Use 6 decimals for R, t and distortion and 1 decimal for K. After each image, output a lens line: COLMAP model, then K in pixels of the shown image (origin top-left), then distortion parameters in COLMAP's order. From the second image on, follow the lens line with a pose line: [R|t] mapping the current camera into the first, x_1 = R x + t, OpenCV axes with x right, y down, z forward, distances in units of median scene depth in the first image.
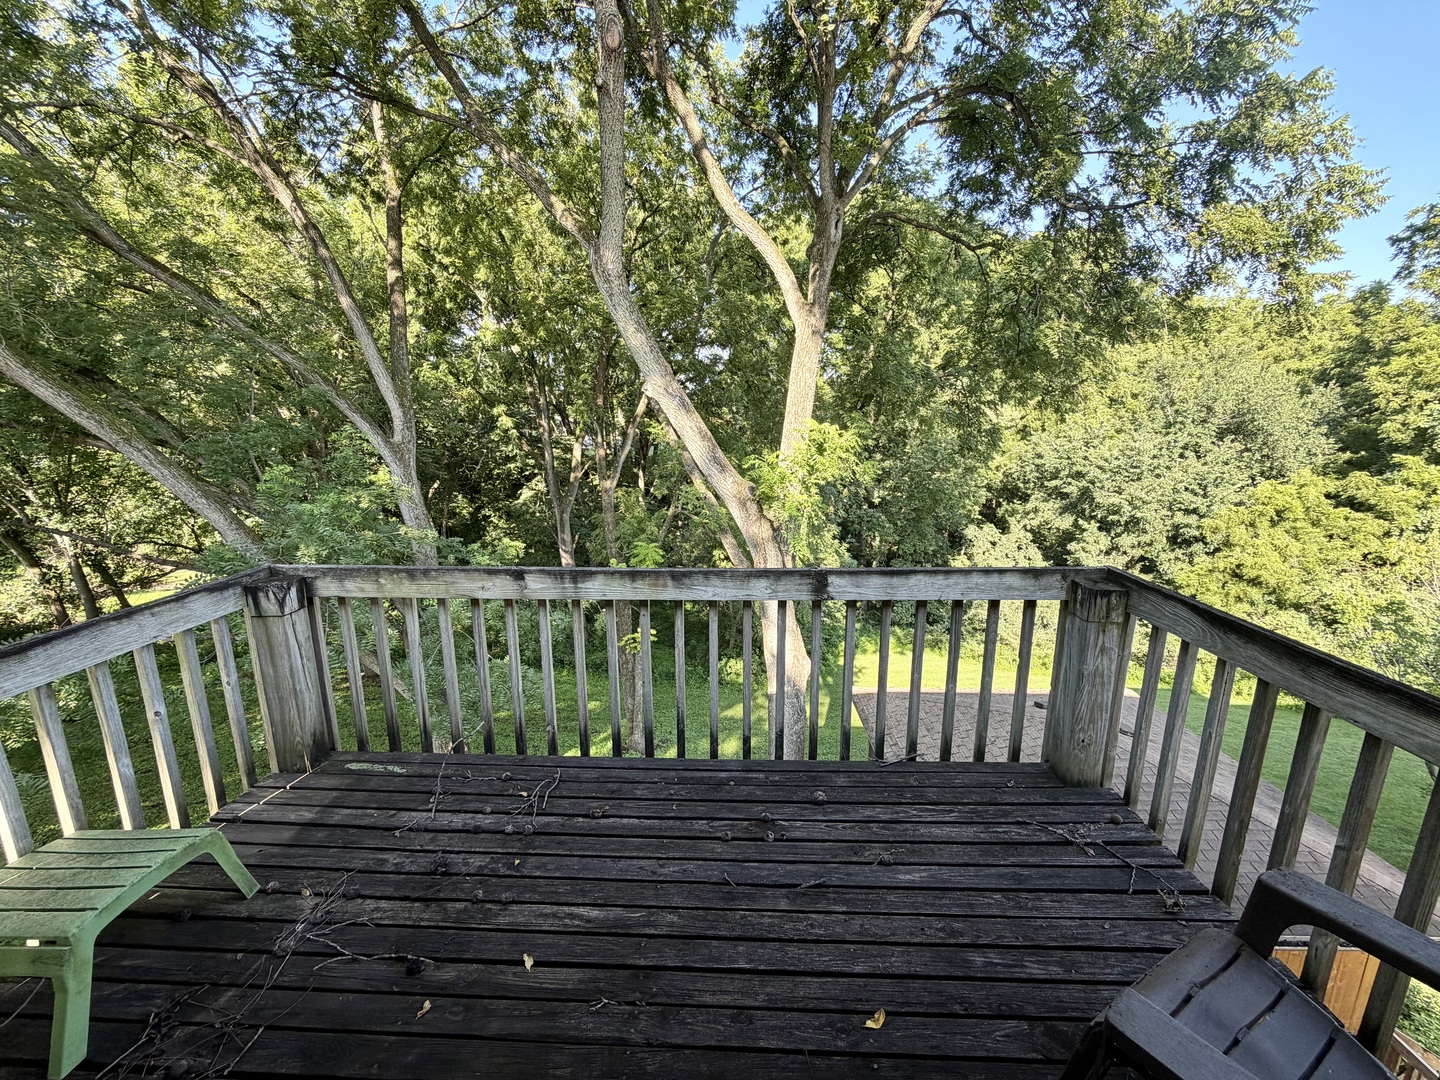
lens RADIAL K [[573.4, 0, 714.4], [0, 573.4, 540.1], [0, 0, 1]] dist [0.001084, -0.000303]
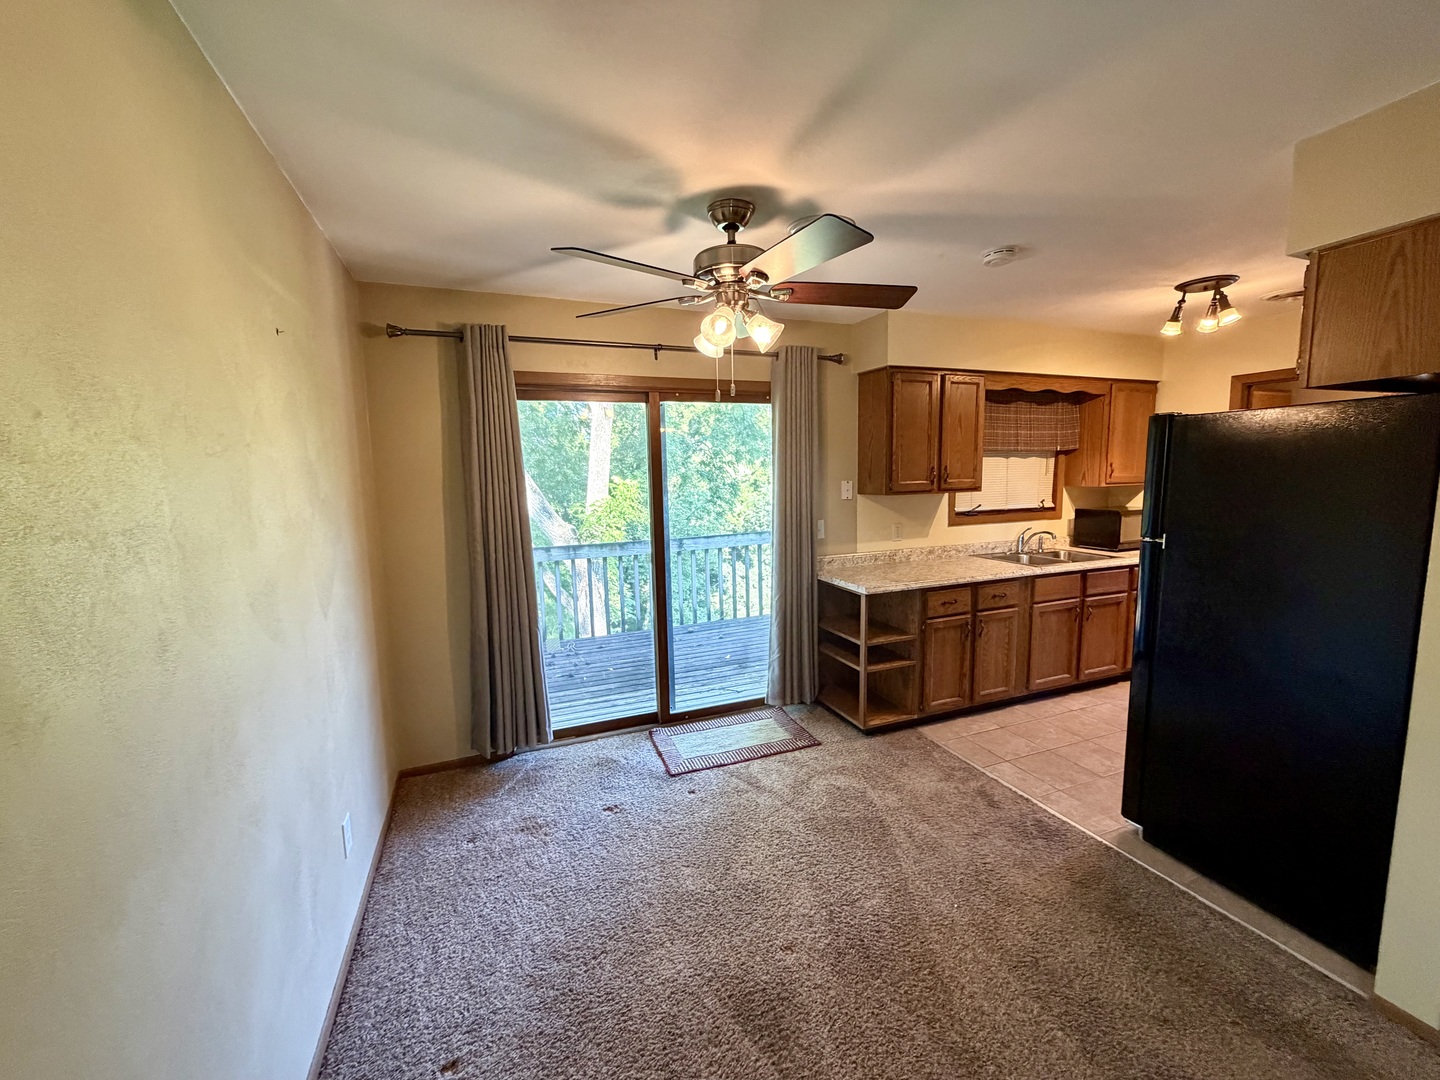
lens RADIAL K [[573.4, 0, 714.4], [0, 573.4, 540.1], [0, 0, 1]] dist [0.001084, -0.000303]
pose [[0.914680, -0.062263, 0.399355, -0.080857], [0.101600, 0.991756, -0.078081, 0.033333], [-0.391202, 0.111994, 0.913465, -0.156160]]
